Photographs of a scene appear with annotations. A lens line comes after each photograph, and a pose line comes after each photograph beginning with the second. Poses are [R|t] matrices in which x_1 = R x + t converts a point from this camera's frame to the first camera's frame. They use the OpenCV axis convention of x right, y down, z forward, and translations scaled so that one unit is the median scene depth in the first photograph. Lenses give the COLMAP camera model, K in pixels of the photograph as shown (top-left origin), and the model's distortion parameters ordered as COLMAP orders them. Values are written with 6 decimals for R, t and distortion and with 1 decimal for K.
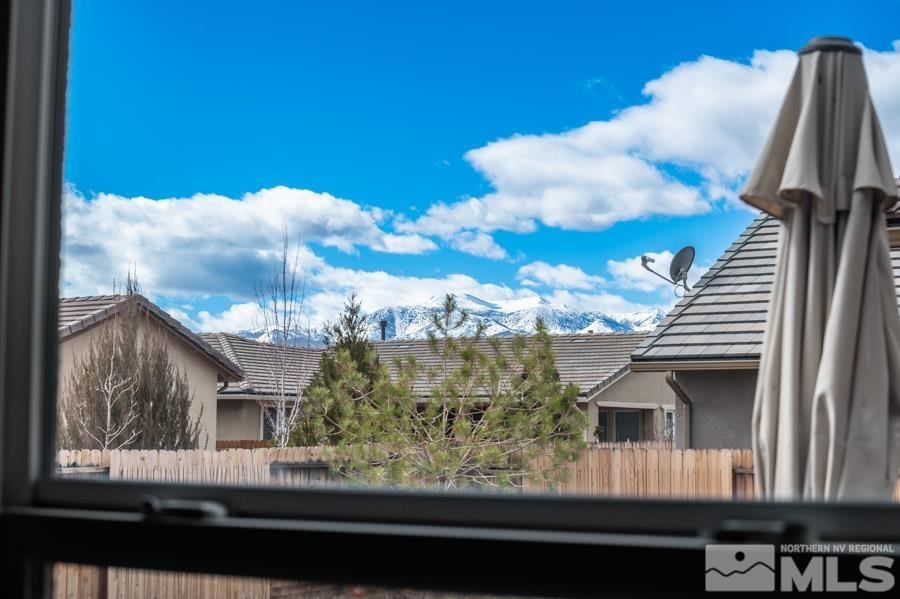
lens RADIAL K [[1469.1, 0, 448.9], [0, 1469.1, 296.5], [0, 0, 1]] dist [0.019423, 0.000000]
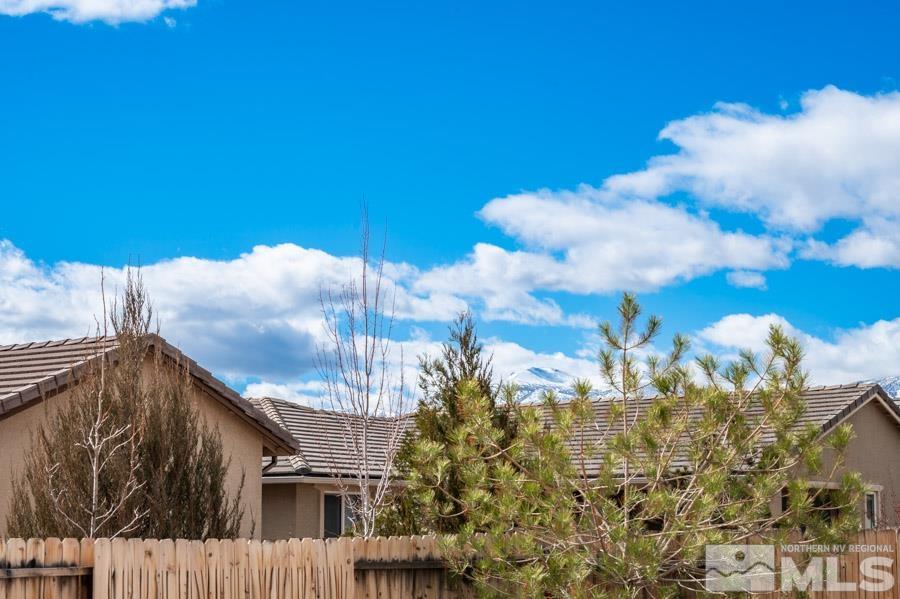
lens RADIAL K [[1883.1, 0, 450.2], [0, 1883.1, 301.7], [0, 0, 1]] dist [-0.021695, 0.000000]
pose [[0.998396, -0.018941, -0.053360, -0.034537], [0.017327, 0.999383, -0.030557, 0.026981], [0.053906, 0.029583, 0.998108, 0.192953]]
